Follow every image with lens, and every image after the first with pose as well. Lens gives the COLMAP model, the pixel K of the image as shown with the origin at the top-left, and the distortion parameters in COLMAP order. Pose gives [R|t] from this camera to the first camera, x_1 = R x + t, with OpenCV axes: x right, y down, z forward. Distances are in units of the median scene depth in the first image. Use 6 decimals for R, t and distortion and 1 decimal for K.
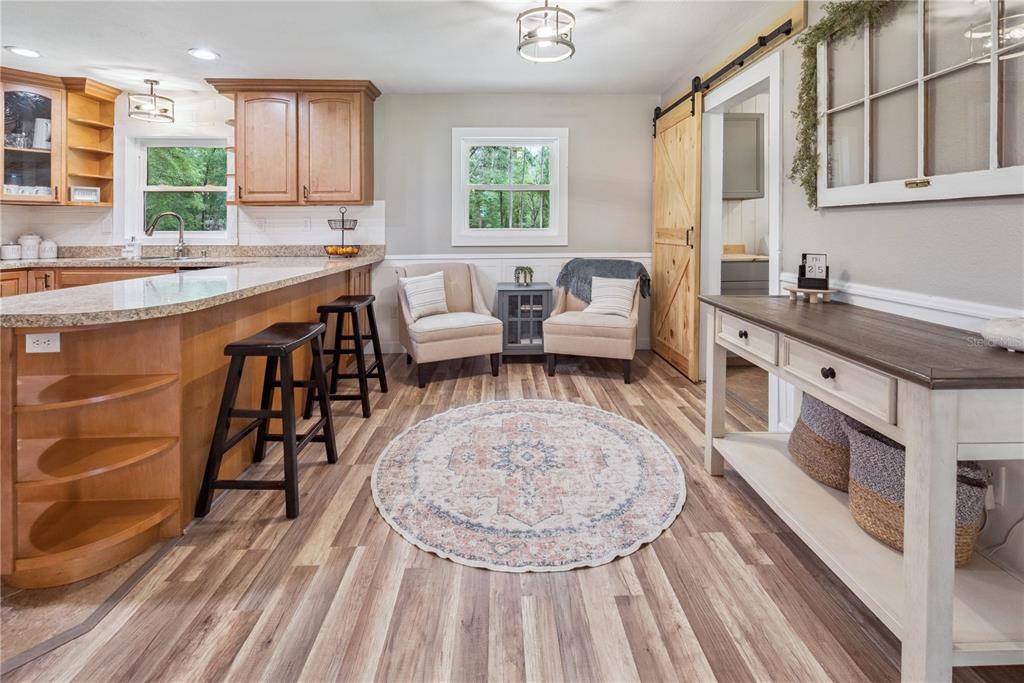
lens RADIAL K [[440.8, 0, 512.4], [0, 440.8, 226.9], [0, 0, 1]] dist [-0.000142, -0.000094]
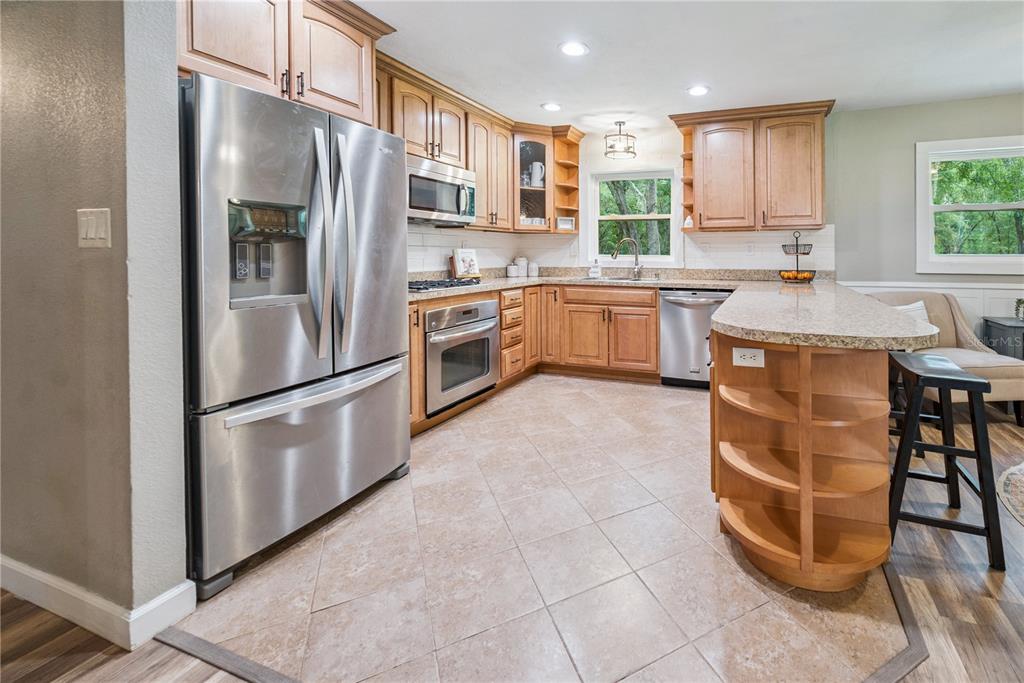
lens RADIAL K [[415.5, 0, 533.4], [0, 415.5, 253.0], [0, 0, 1]] dist [-0.000545, 0.000038]
pose [[0.939705, 0.005235, -0.341945, -0.643254], [-0.003160, 0.999973, 0.006623, -0.001399], [0.341971, -0.005143, 0.939697, -0.082009]]
